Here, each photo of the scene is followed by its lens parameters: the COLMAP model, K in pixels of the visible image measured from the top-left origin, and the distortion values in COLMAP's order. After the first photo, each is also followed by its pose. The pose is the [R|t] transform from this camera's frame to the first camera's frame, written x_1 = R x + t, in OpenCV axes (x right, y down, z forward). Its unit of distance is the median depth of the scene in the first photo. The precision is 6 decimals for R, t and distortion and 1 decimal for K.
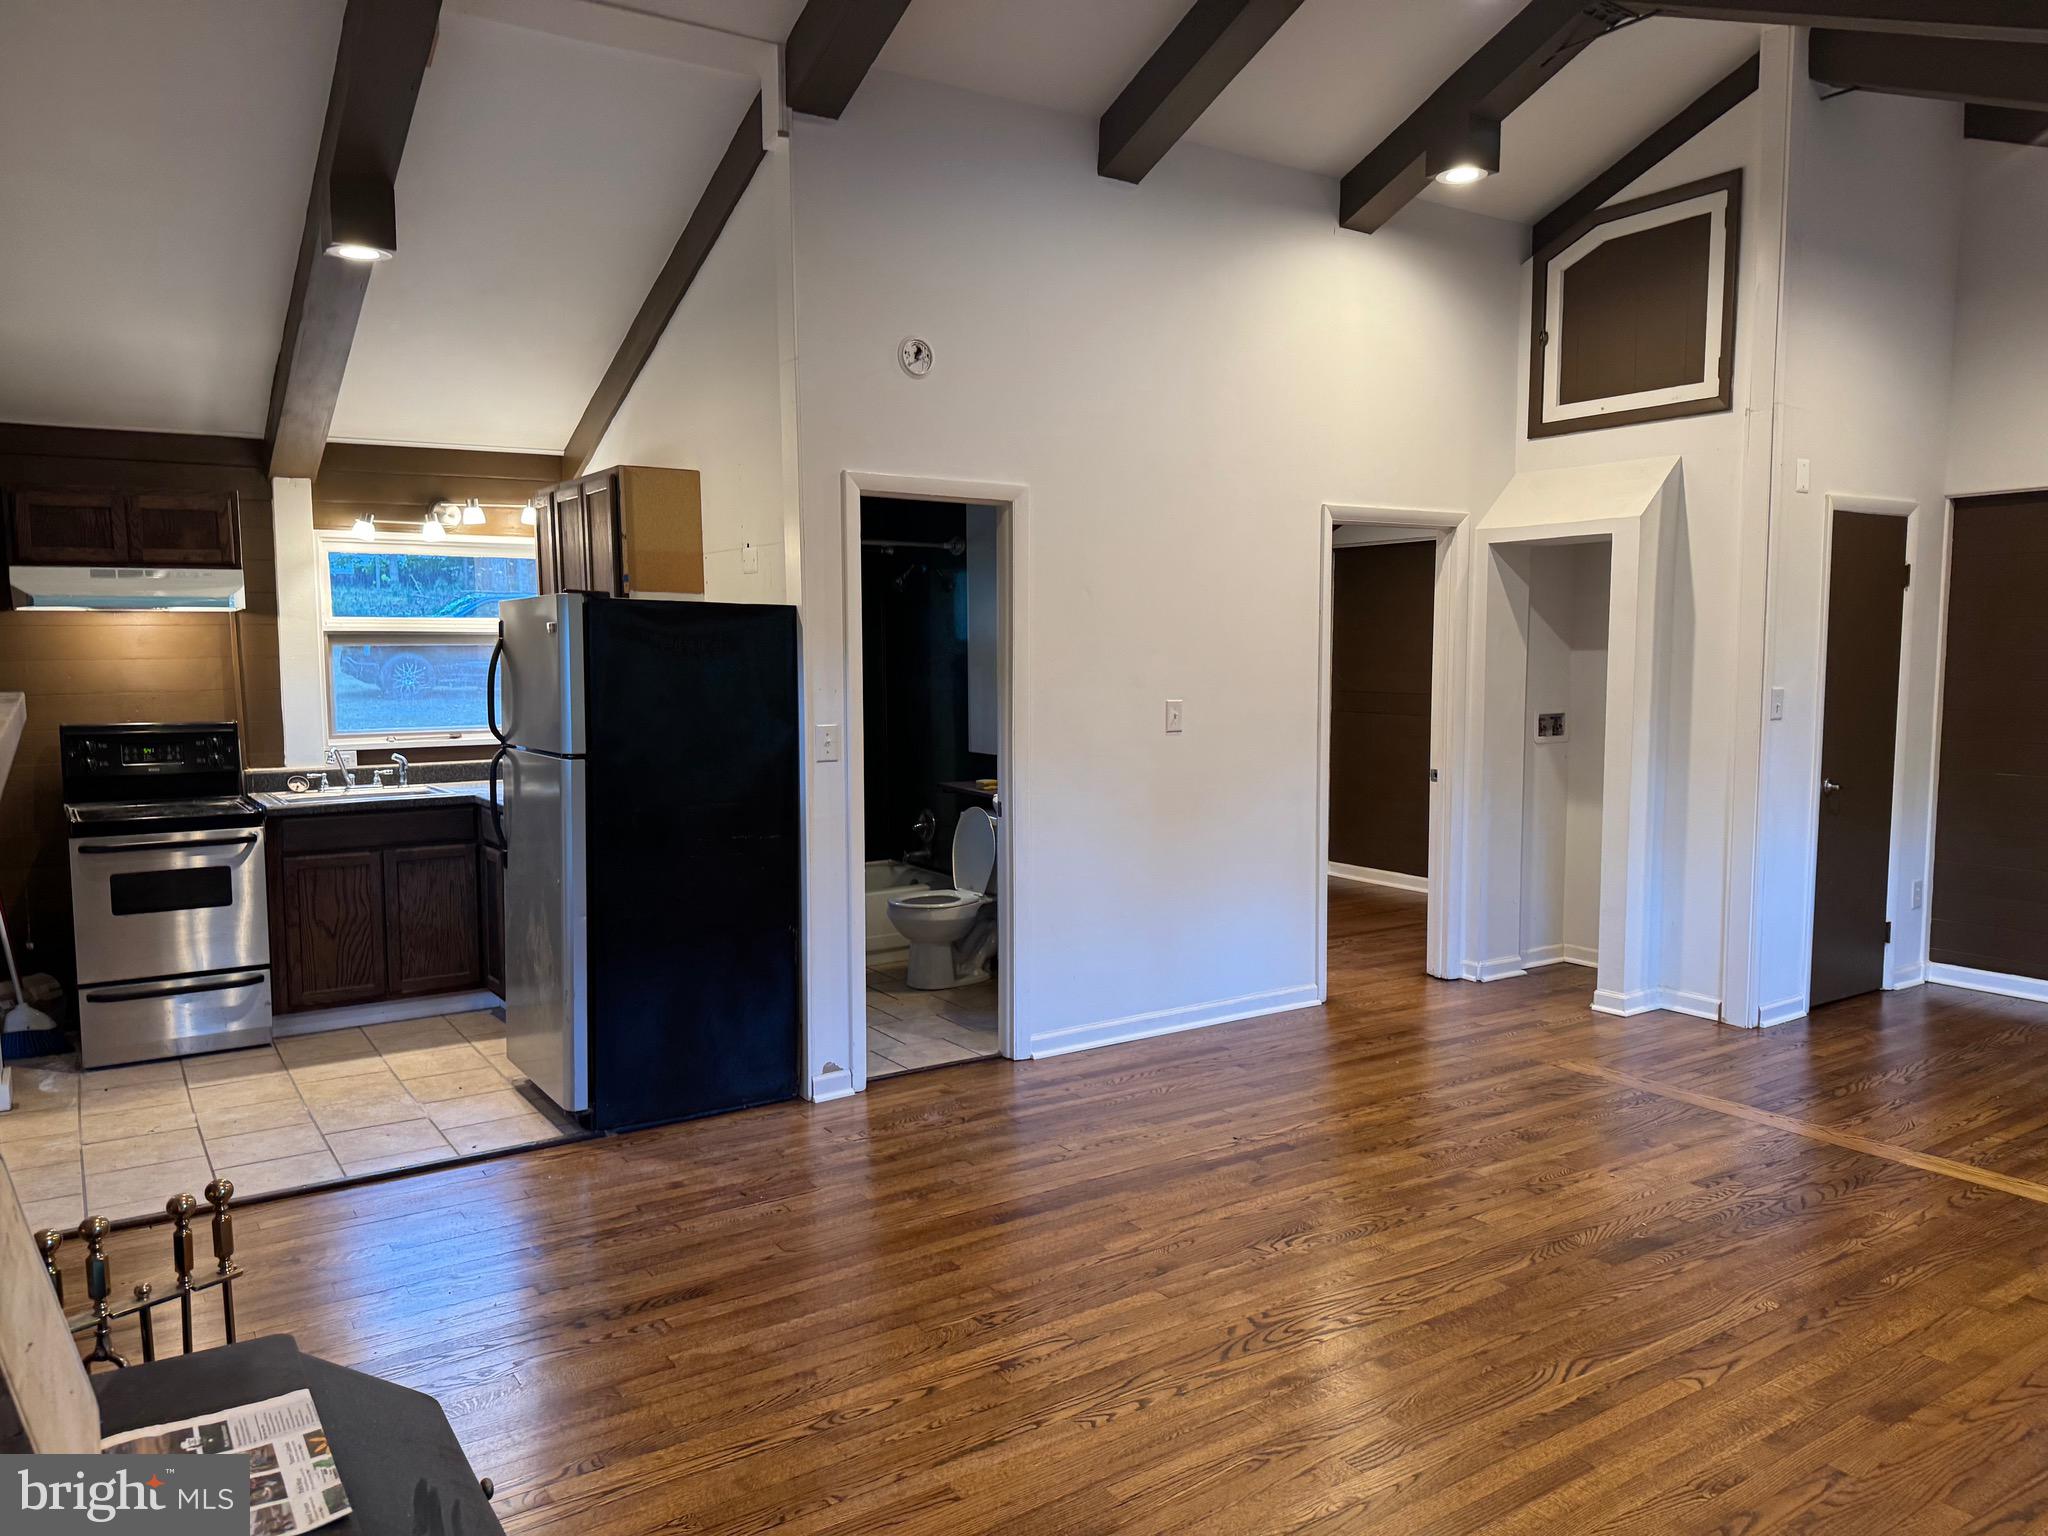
lens RADIAL K [[1412.9, 0, 1033.0], [0, 1412.9, 788.6], [0, 0, 1]] dist [0.017024, -0.026360]
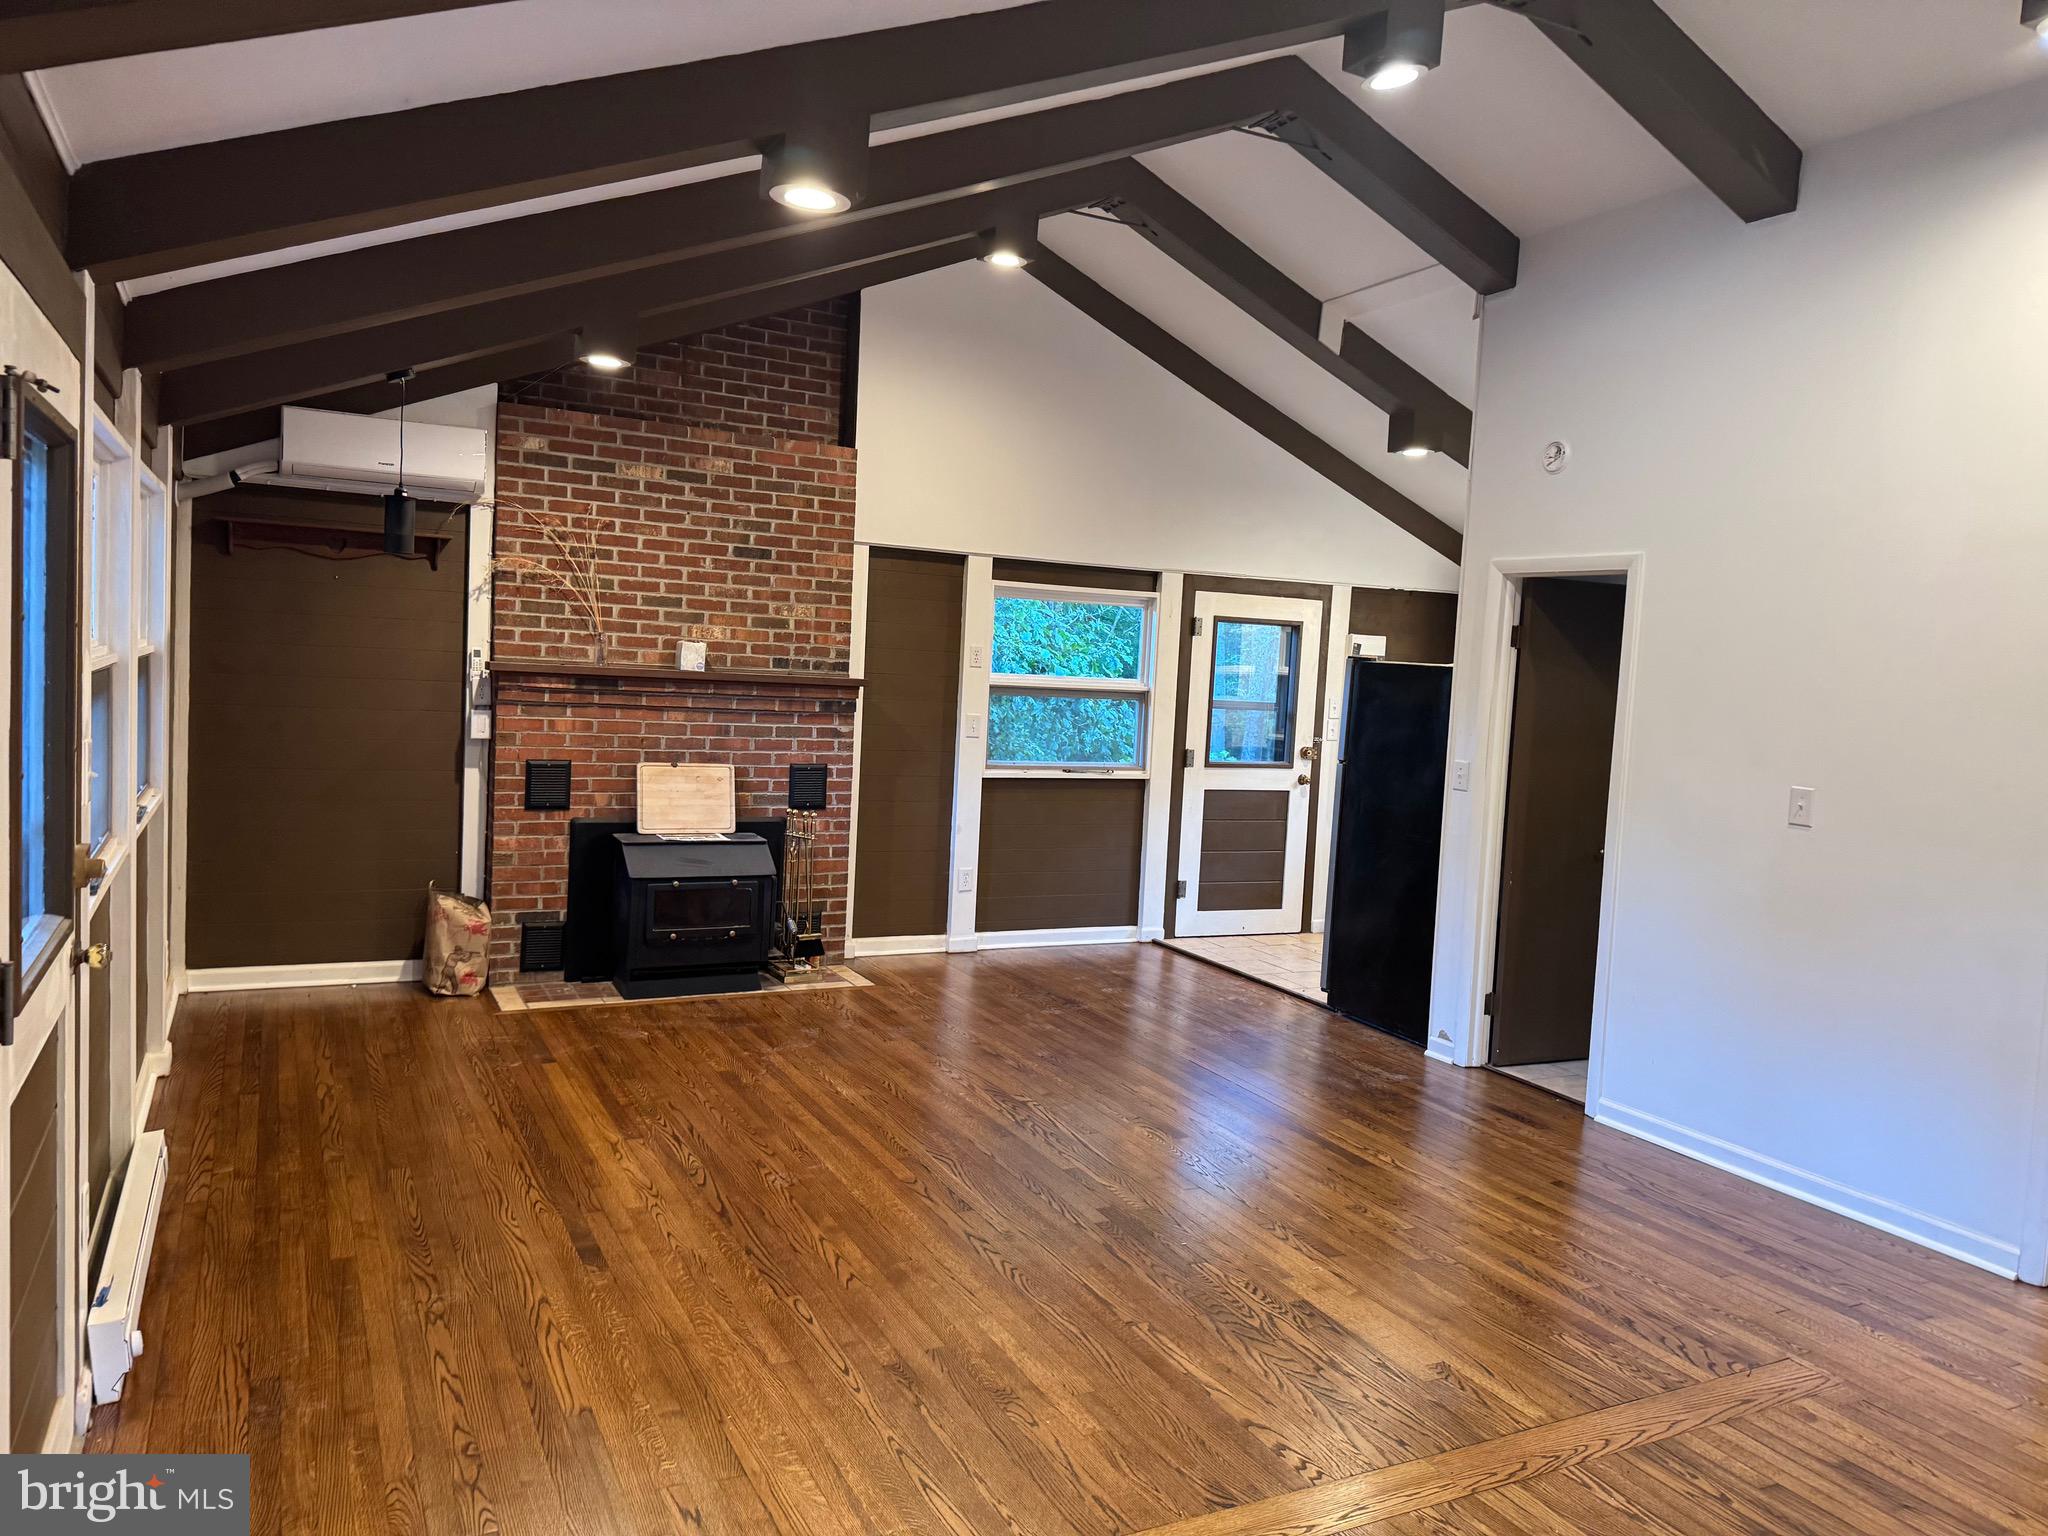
lens RADIAL K [[1412.9, 0, 1037.4], [0, 1412.9, 770.5], [0, 0, 1]] dist [0.017024, -0.026360]
pose [[-0.088525, 0.069893, -0.993619, 1.038918], [-0.162887, 0.983091, 0.083664, -0.073842], [0.982665, 0.169254, -0.075643, 0.657321]]
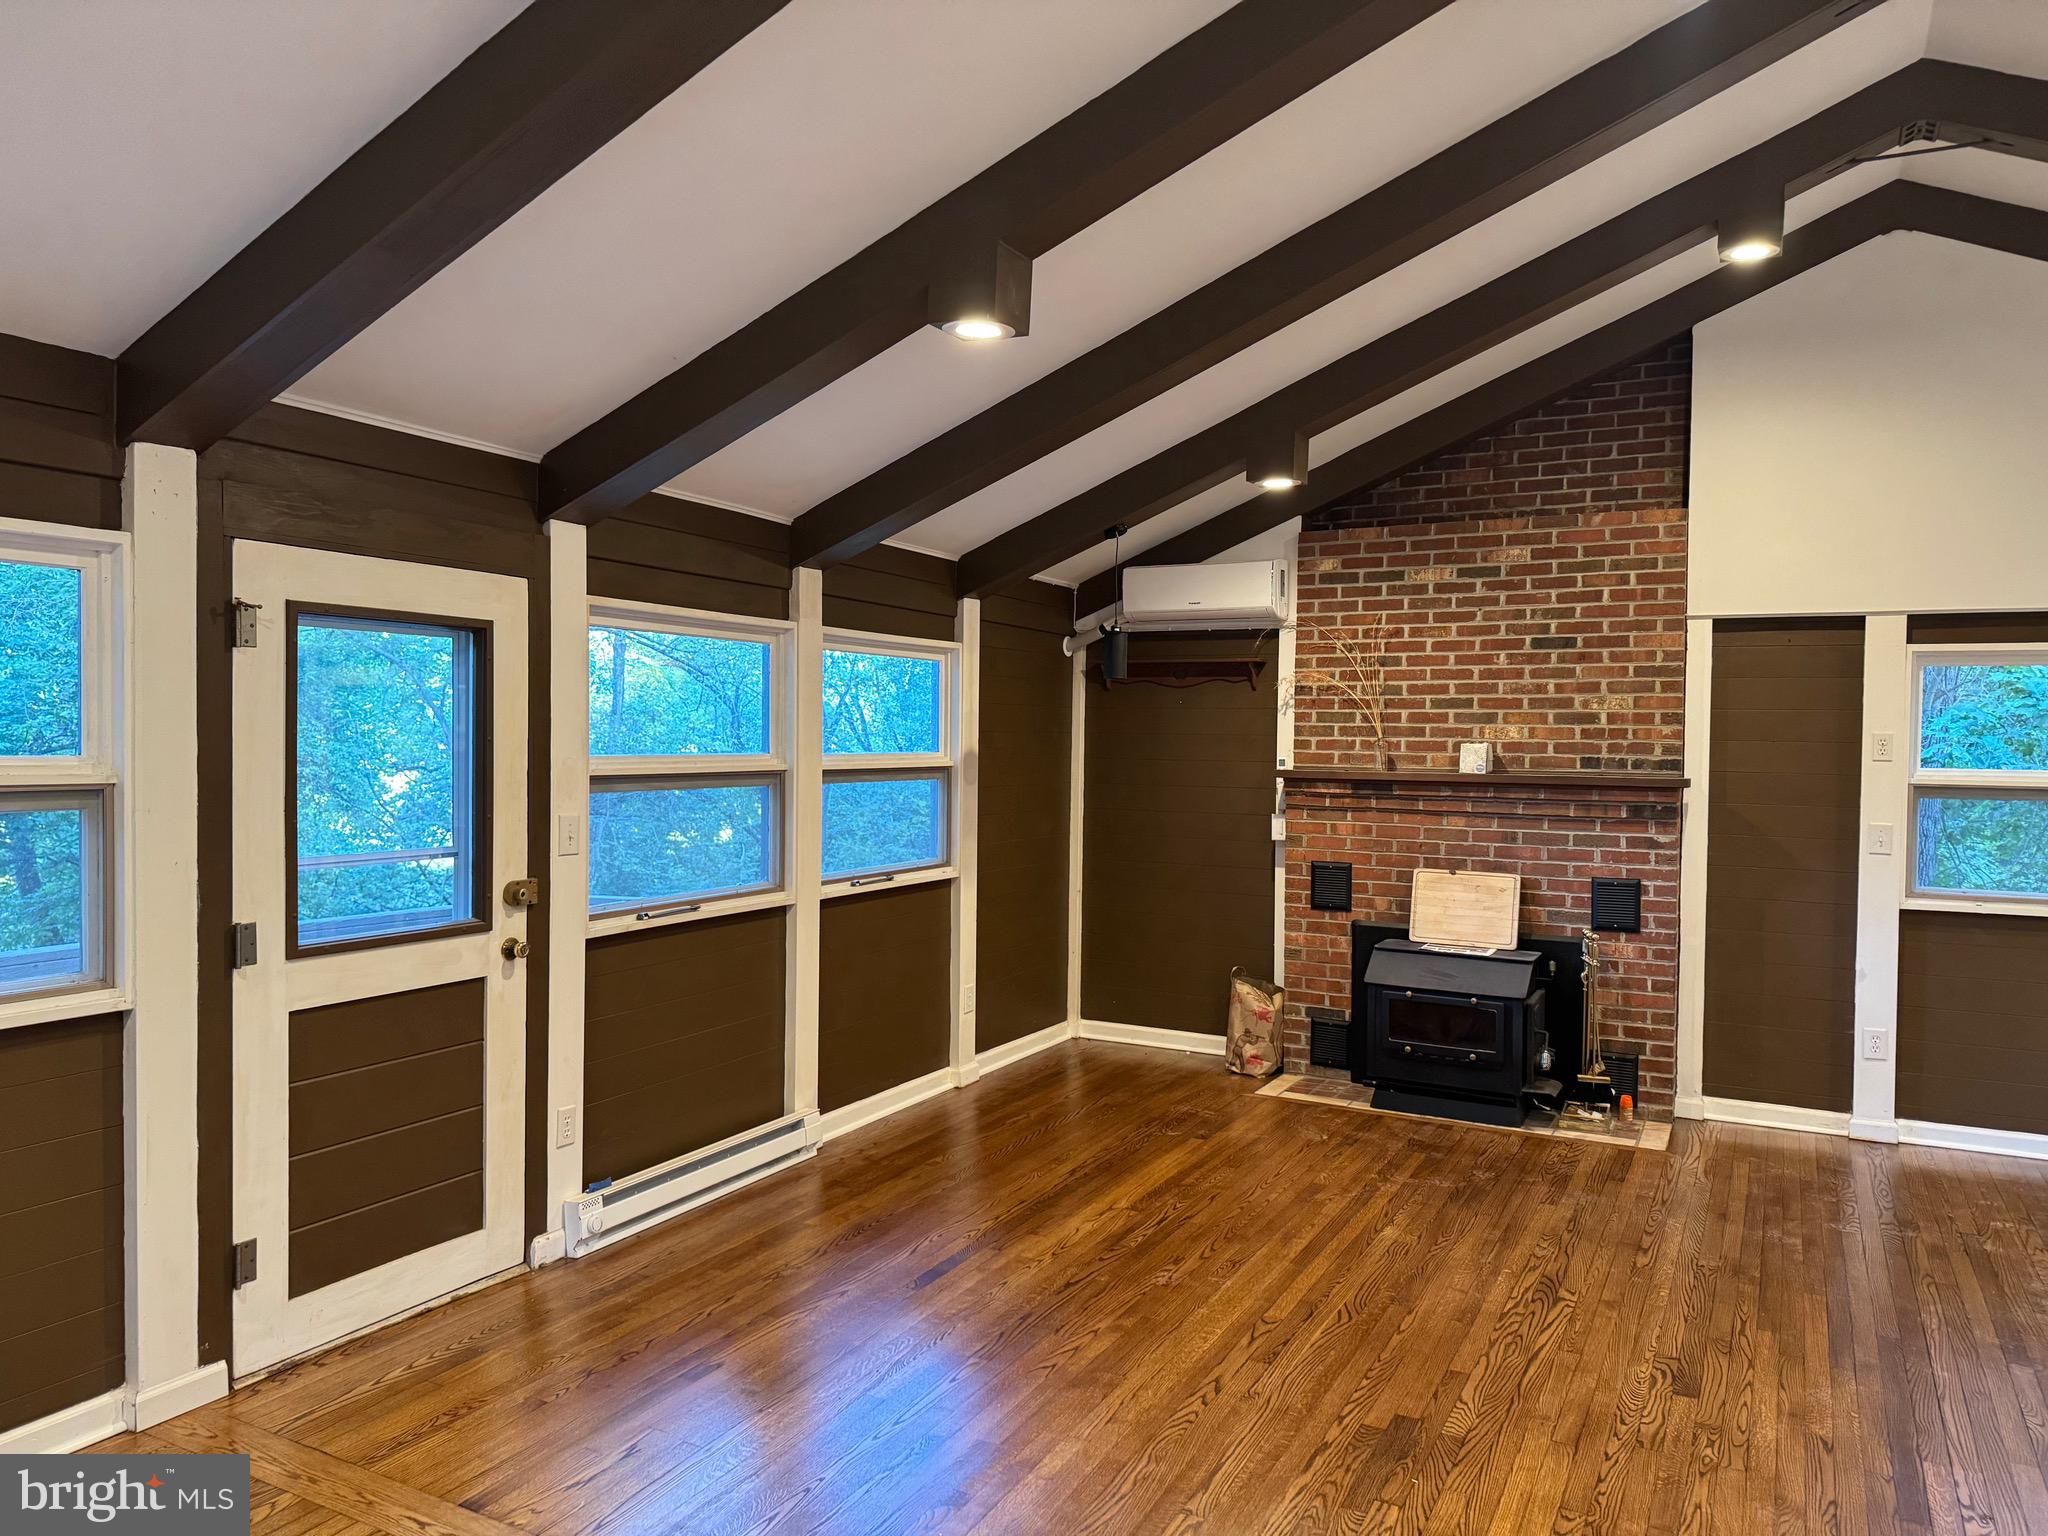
lens RADIAL K [[1412.9, 0, 981.8], [0, 1412.9, 765.7], [0, 0, 1]] dist [0.017024, -0.026360]
pose [[-0.893423, -0.001454, -0.449215, 0.719750], [-0.061045, 0.991111, 0.118203, -0.128075], [0.445050, 0.133027, -0.885570, 1.115434]]
